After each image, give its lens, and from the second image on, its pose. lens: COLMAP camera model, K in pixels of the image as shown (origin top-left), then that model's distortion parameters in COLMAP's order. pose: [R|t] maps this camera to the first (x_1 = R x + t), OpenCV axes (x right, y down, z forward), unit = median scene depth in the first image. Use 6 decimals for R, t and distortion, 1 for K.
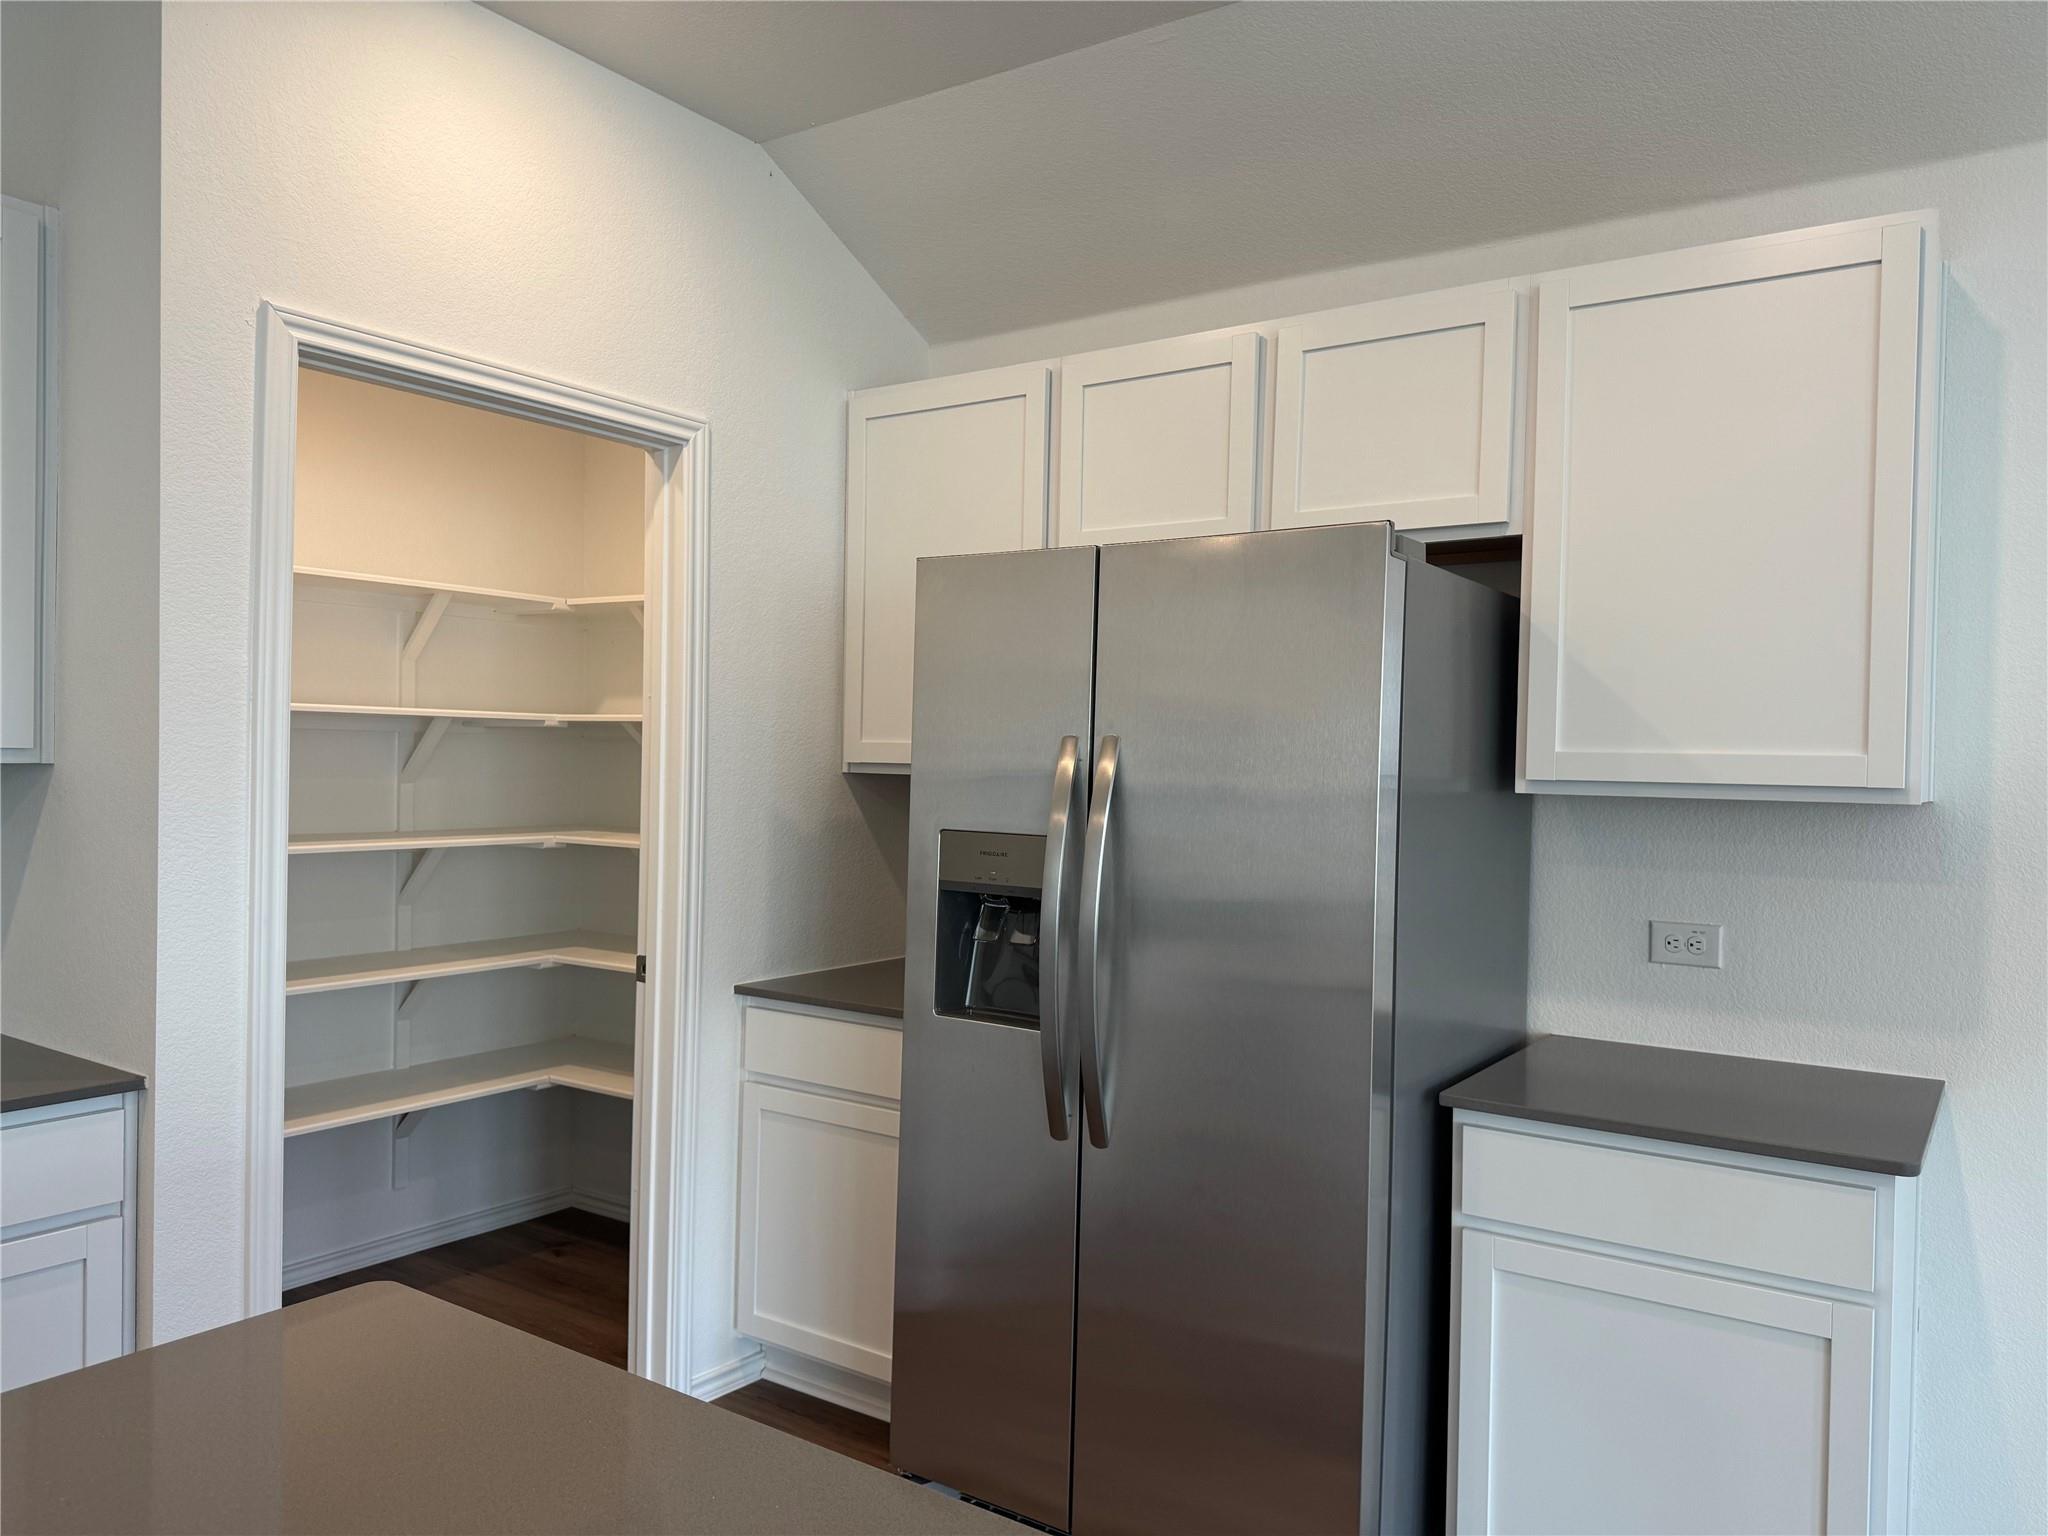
lens RADIAL K [[1443.0, 0, 1015.2], [0, 1443.0, 775.4], [0, 0, 1]] dist [0.017314, -0.012173]
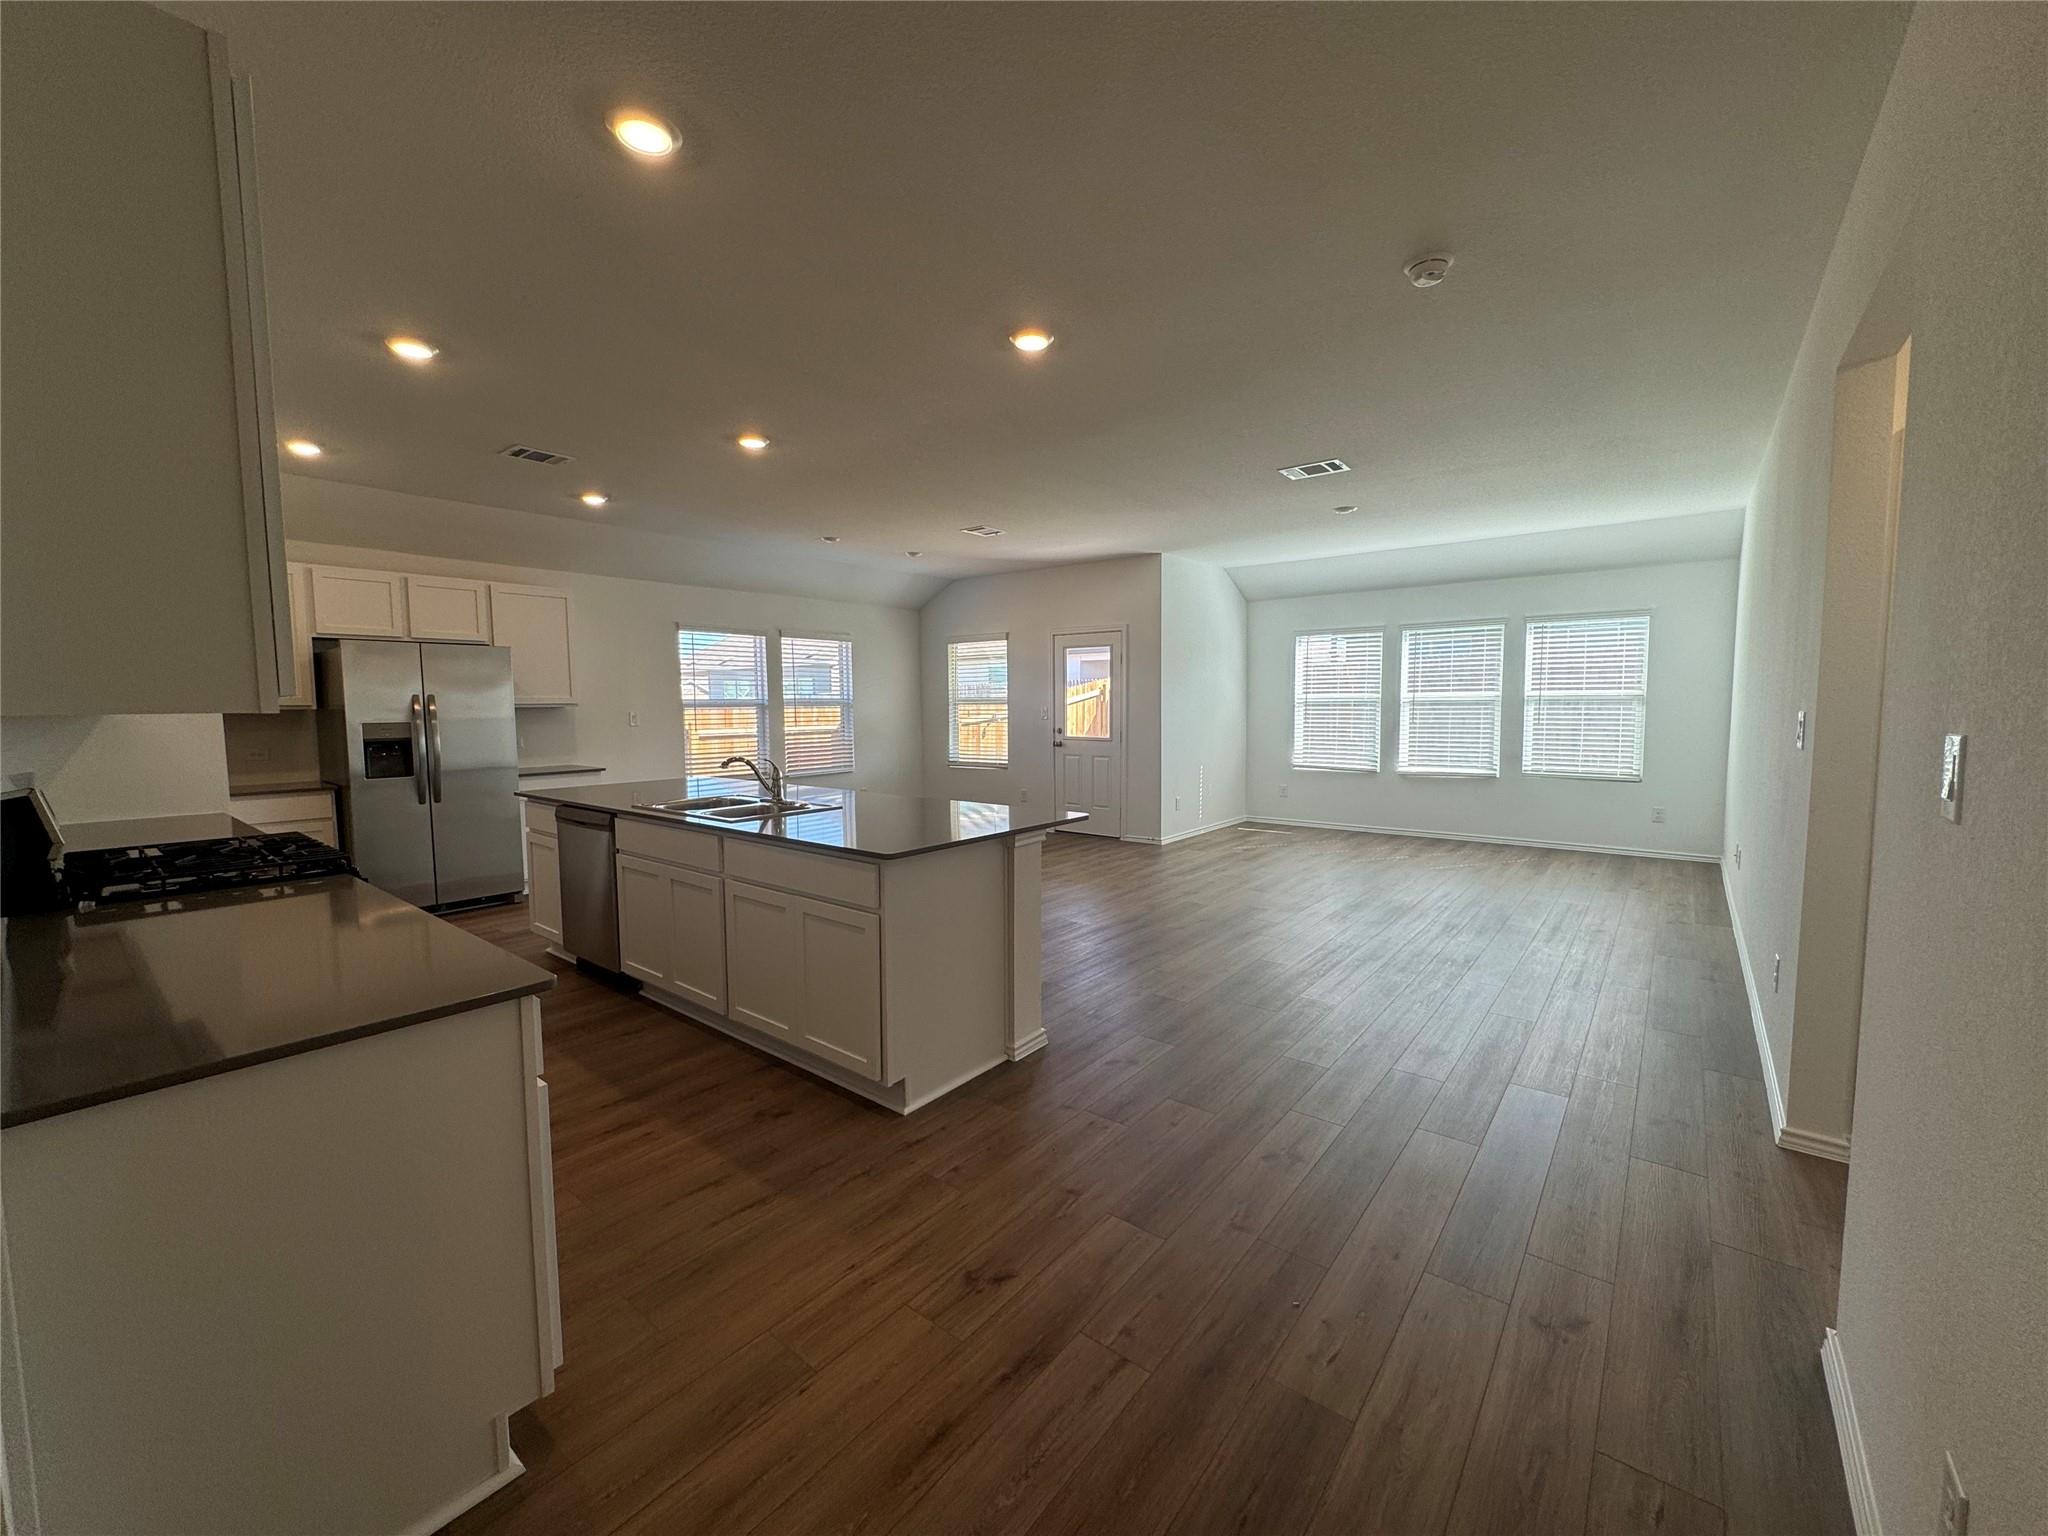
lens RADIAL K [[814.2, 0, 1034.0], [0, 814.2, 768.7], [0, 0, 1]] dist [-0.001910, 0.000151]
pose [[0.050460, -0.102211, 0.993482, -1.894838], [0.022486, 0.994613, 0.101186, -0.013819], [-0.998473, 0.017234, 0.052487, -0.660246]]
